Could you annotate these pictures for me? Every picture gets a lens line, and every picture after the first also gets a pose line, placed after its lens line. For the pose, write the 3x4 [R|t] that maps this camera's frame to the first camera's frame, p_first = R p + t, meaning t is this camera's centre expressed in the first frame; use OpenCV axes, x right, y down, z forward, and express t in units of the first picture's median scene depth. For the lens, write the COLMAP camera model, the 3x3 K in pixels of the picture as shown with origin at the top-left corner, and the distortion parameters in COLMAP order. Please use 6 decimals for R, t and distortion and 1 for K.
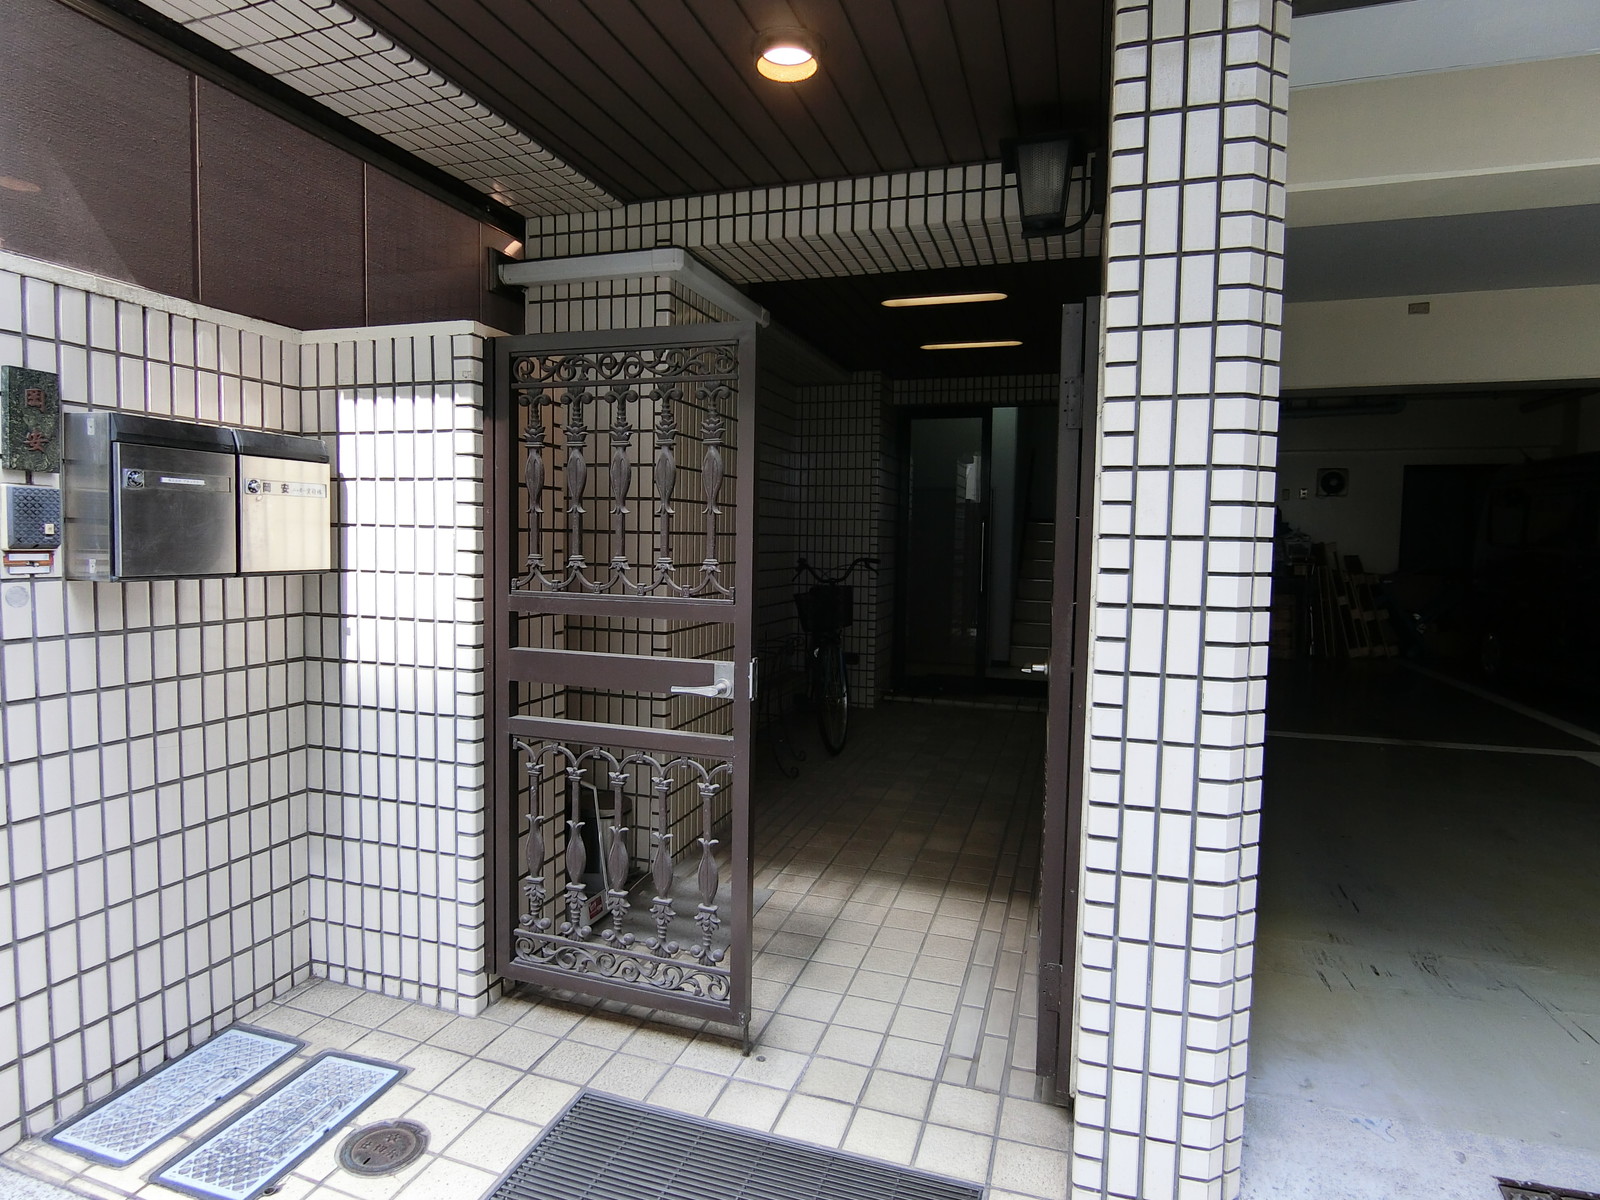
lens RADIAL K [[875.7, 0, 800.0], [0, 875.7, 600.0], [0, 0, 1]] dist [-0.092997, -0.000044]
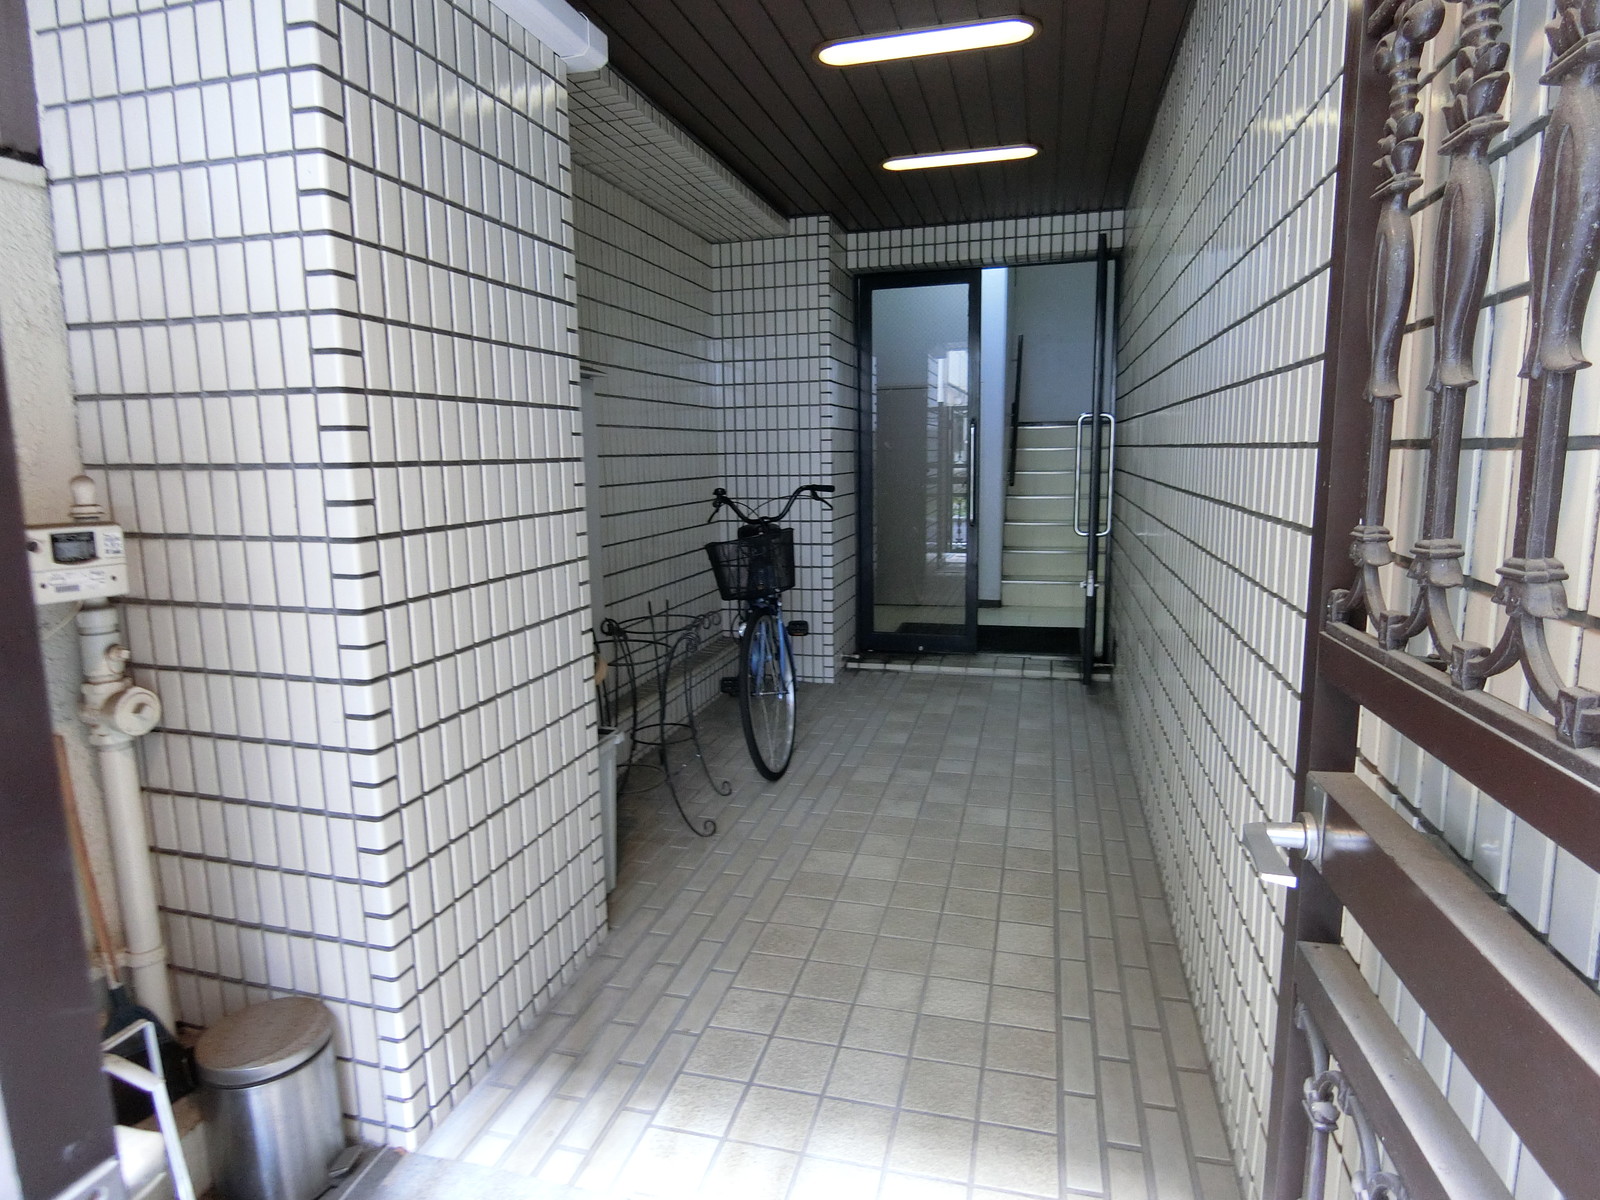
lens RADIAL K [[896.5, 0, 800.0], [0, 896.5, 600.0], [0, 0, 1]] dist [0.000701, 0.000033]
pose [[0.998397, -0.041242, 0.038750, 0.028207], [0.037515, 0.995013, 0.092418, -0.019013], [-0.042369, -0.090816, 0.994966, 0.240836]]
